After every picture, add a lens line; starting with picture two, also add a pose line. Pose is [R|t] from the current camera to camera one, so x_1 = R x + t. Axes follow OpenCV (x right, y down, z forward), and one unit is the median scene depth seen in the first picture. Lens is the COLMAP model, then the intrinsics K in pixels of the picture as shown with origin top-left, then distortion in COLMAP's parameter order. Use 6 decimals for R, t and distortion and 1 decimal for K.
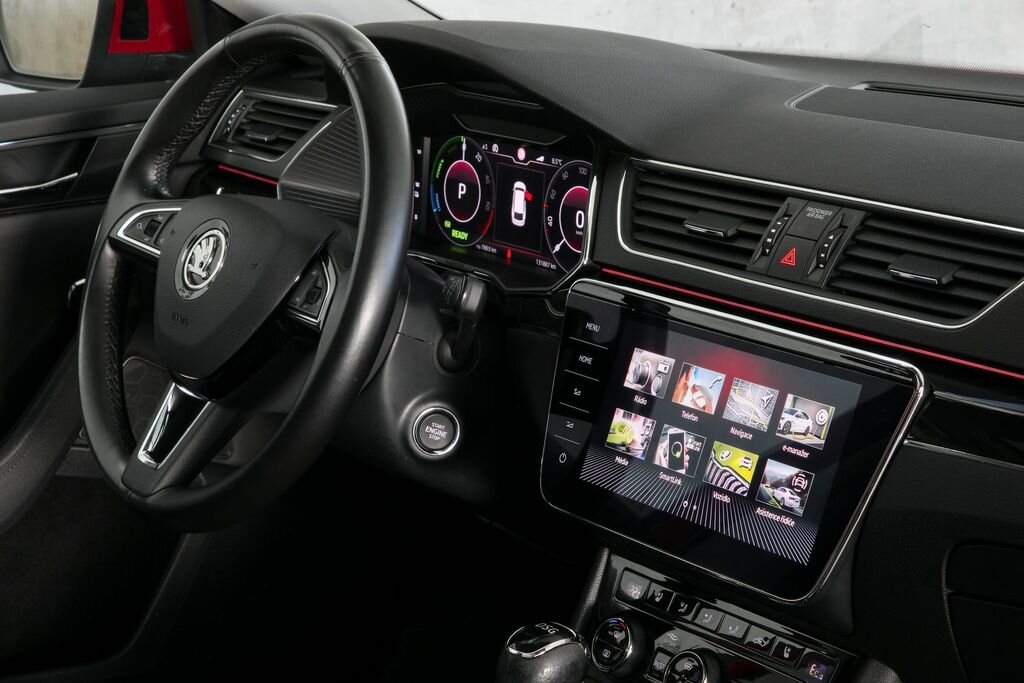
lens RADIAL K [[2240.3, 0, 515.6], [0, 2240.3, 346.6], [0, 0, 1]] dist [-0.182041, 0.000000]
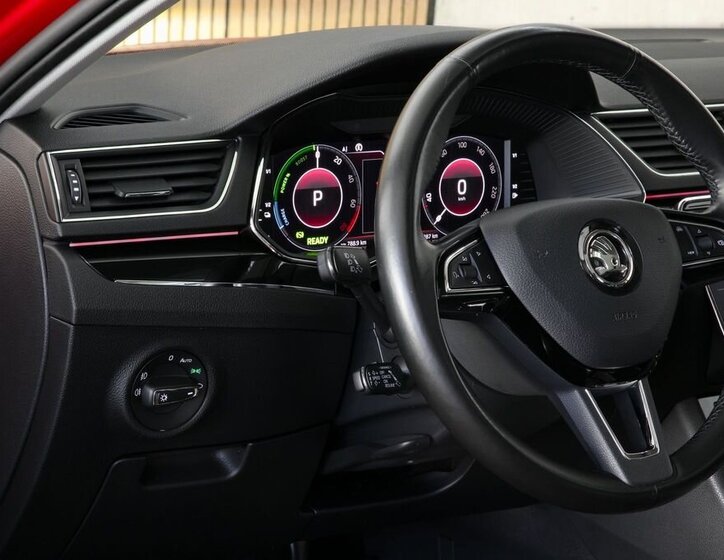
lens RADIAL K [[2203.2, 0, 362.4], [0, 2203.2, 279.7], [0, 0, 1]] dist [-0.032289, 0.000000]
pose [[0.070389, -0.194302, 0.978413, -1.126565], [0.217783, 0.960178, 0.175013, -0.227247], [-0.973456, 0.200763, 0.109901, 0.962638]]
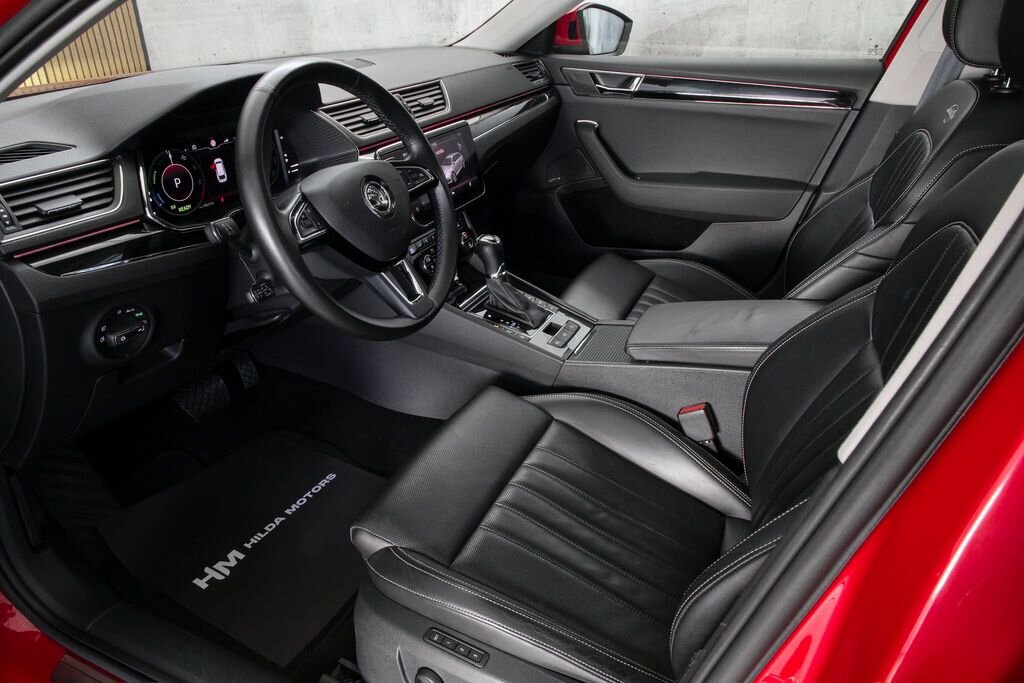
lens RADIAL K [[677.5, 0, 509.0], [0, 677.5, 337.8], [0, 0, 1]] dist [0.046675, -0.019481]
pose [[-0.427795, -0.410844, 0.805107, -0.667944], [0.238494, 0.807856, 0.538971, -0.216242], [-0.871844, 0.422583, -0.247613, 1.053932]]
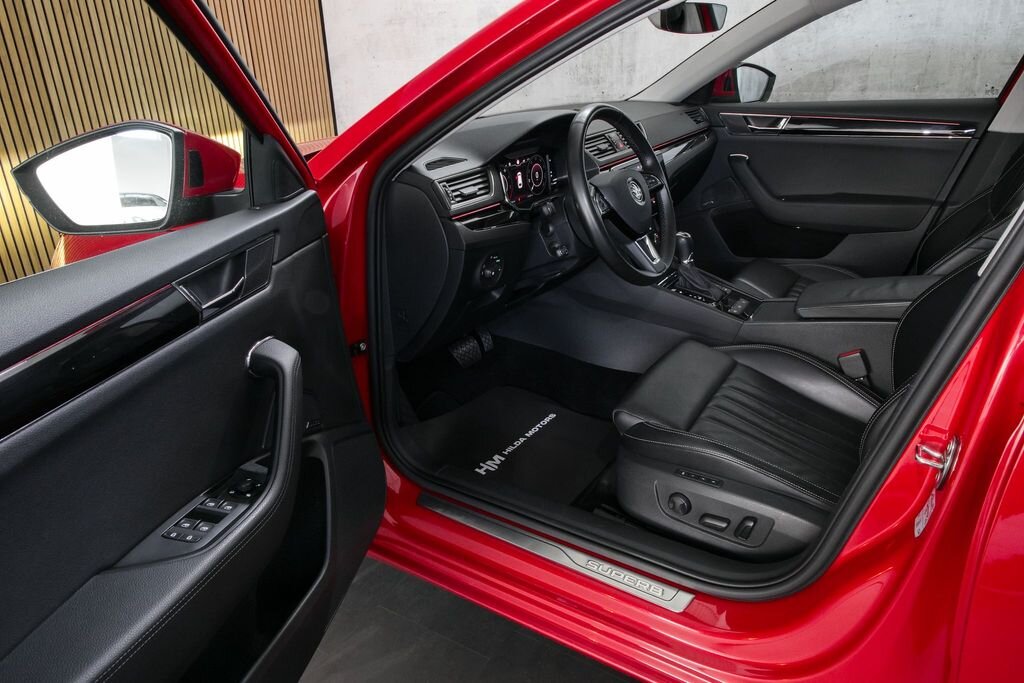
lens RADIAL K [[677.5, 0, 512.1], [0, 677.5, 340.1], [0, 0, 1]] dist [0.046675, -0.019481]
pose [[-0.314914, -0.352507, 0.881231, -0.886717], [0.283360, 0.851209, 0.441759, -0.293949], [-0.905834, 0.388822, -0.168171, 1.313924]]
